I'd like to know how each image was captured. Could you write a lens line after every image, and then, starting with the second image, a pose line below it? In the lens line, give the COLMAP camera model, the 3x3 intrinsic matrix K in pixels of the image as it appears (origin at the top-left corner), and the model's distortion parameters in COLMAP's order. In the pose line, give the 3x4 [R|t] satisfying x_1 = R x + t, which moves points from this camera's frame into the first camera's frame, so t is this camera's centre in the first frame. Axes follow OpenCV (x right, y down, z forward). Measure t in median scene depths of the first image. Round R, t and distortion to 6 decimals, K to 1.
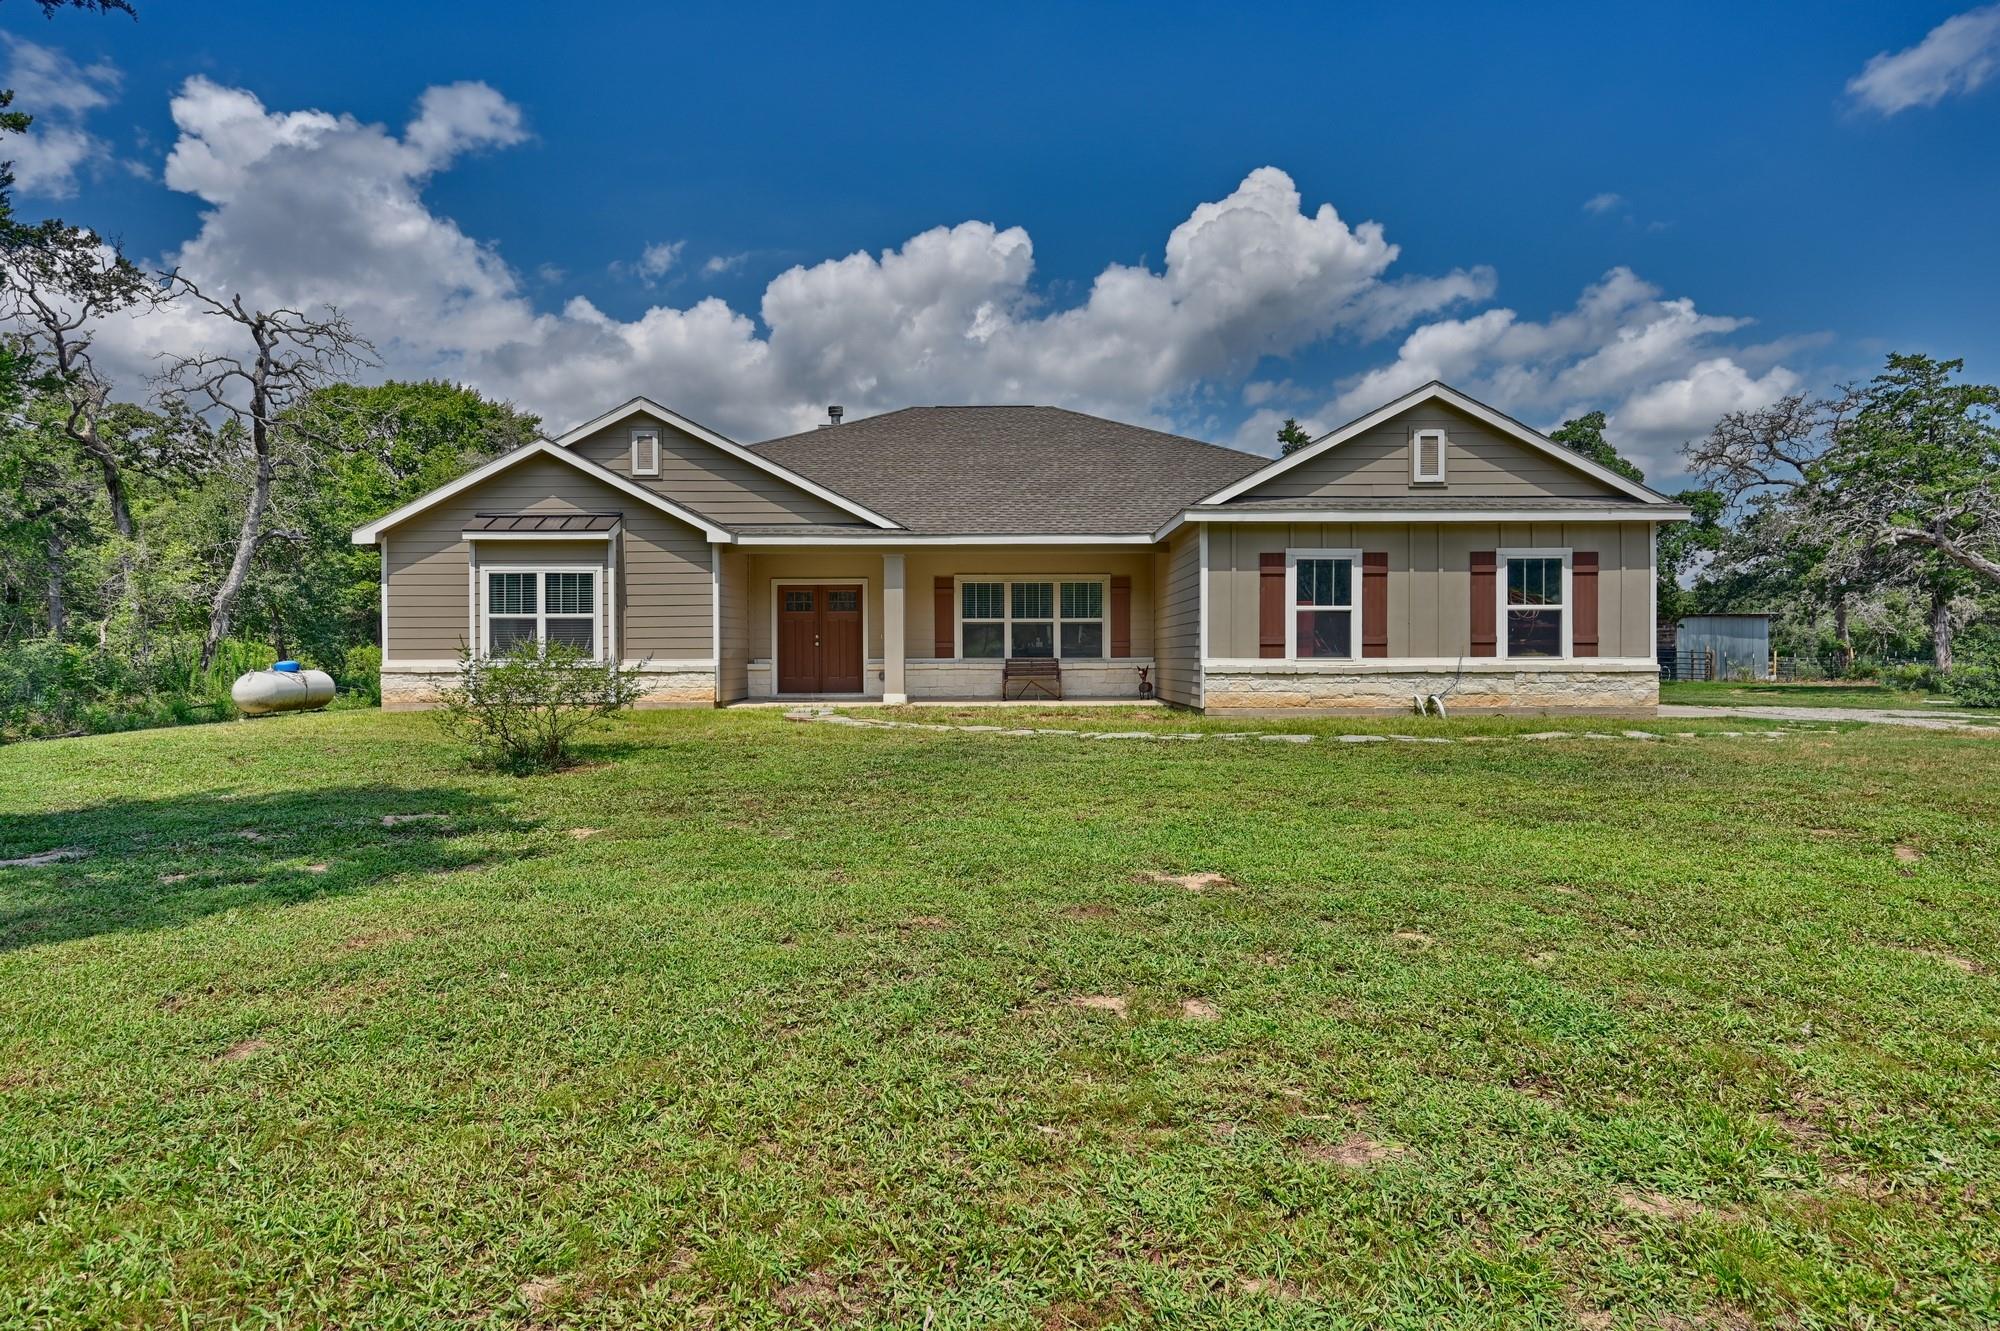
lens RADIAL K [[1040.2, 0, 997.2], [0, 1040.2, 660.6], [0, 0, 1]] dist [-0.002688, -0.000810]
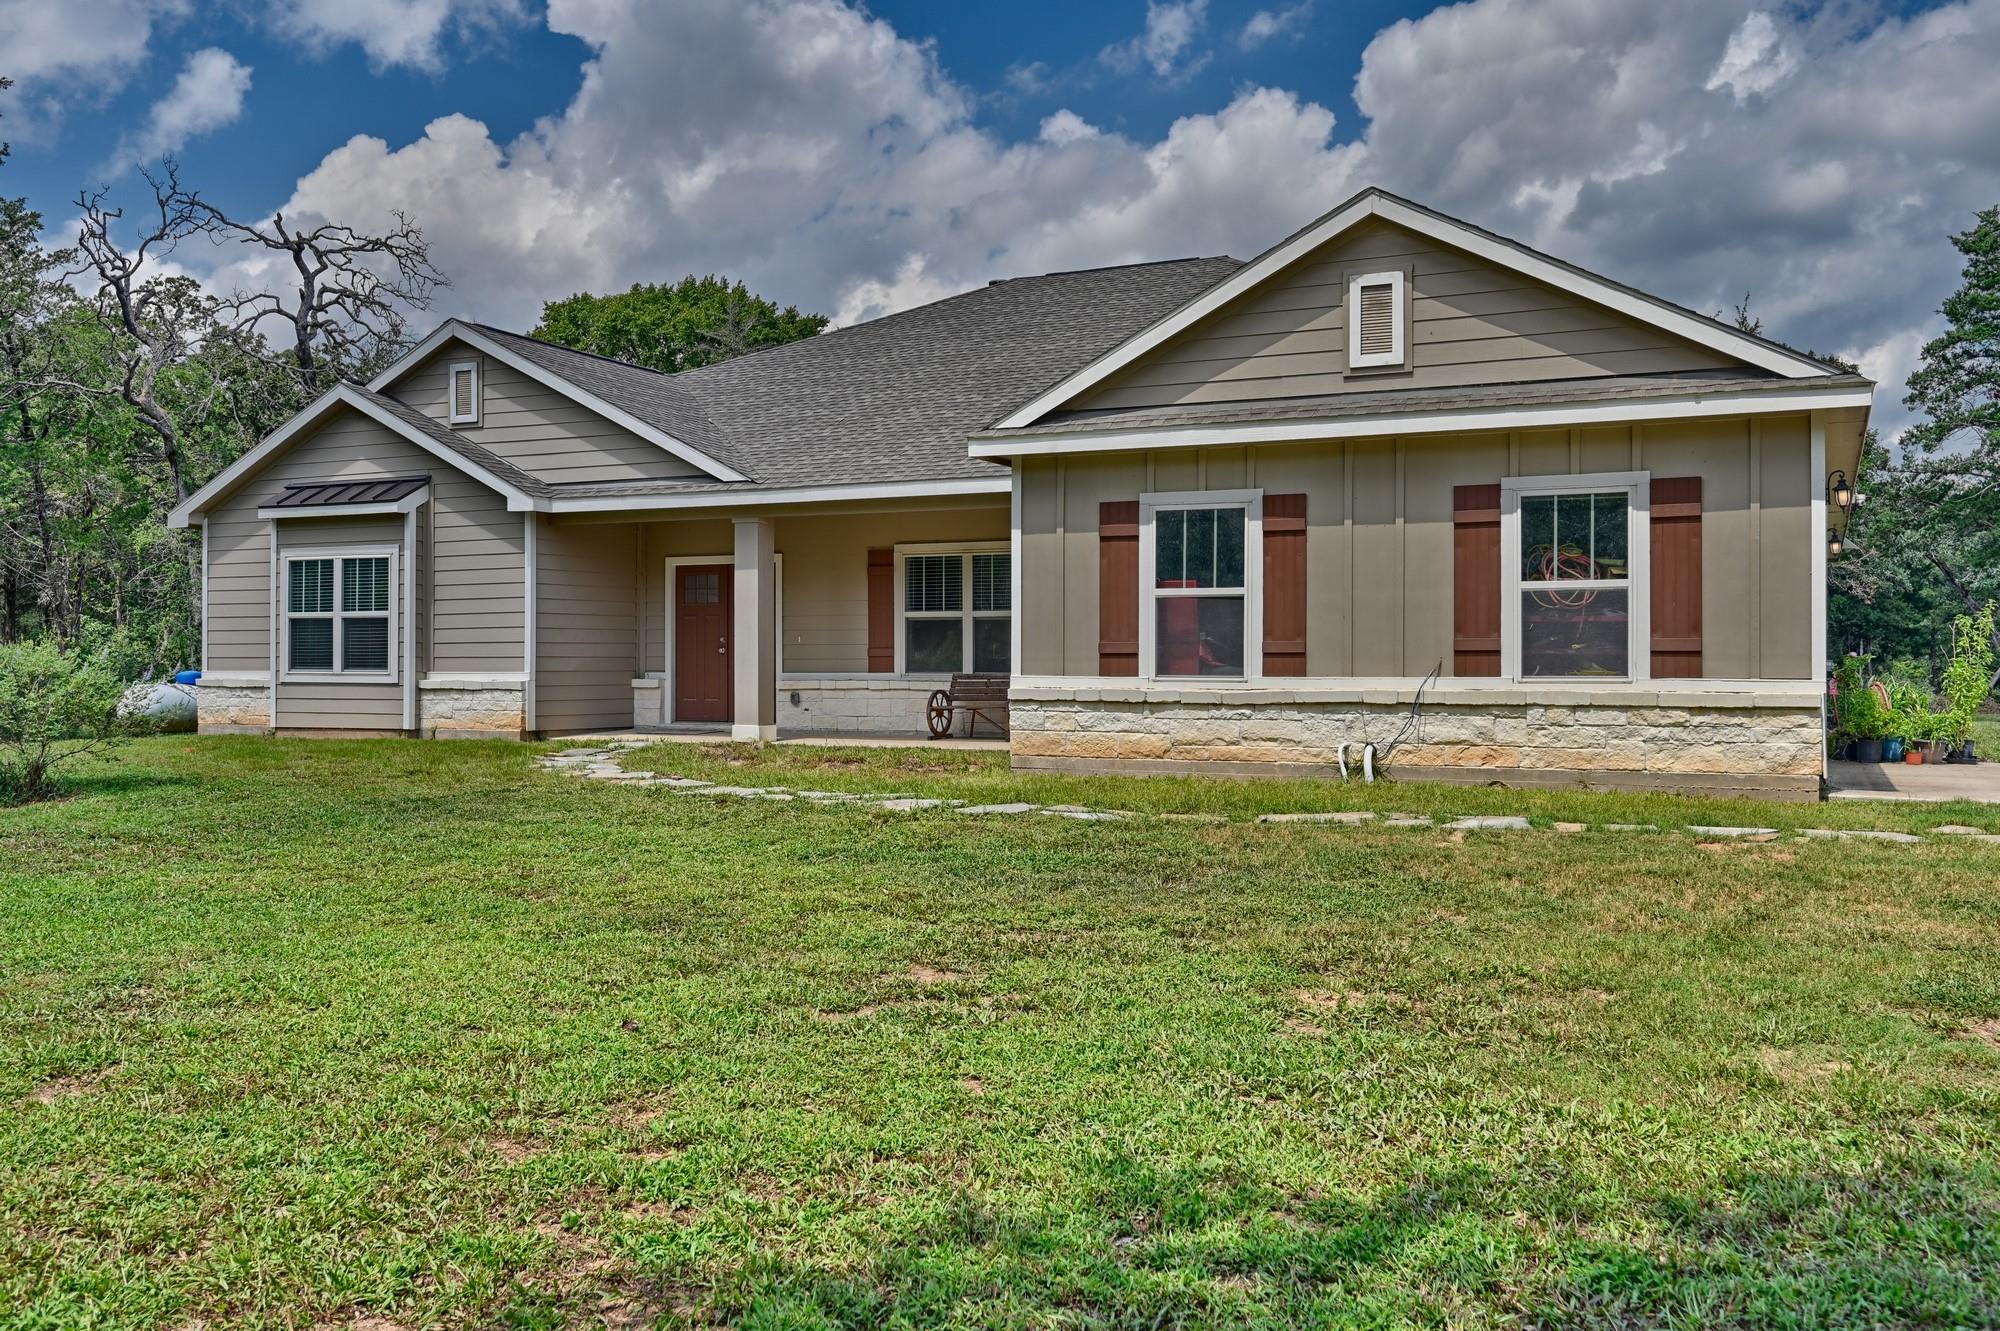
lens RADIAL K [[1758.7, 0, 999.7], [0, 1758.7, 665.6], [0, 0, 1]] dist [-0.003598, 0.003170]
pose [[0.896619, 0.004844, -0.442776, 0.605384], [-0.007354, 0.999965, -0.003954, -0.003606], [0.442741, 0.006802, 0.896624, 0.050847]]
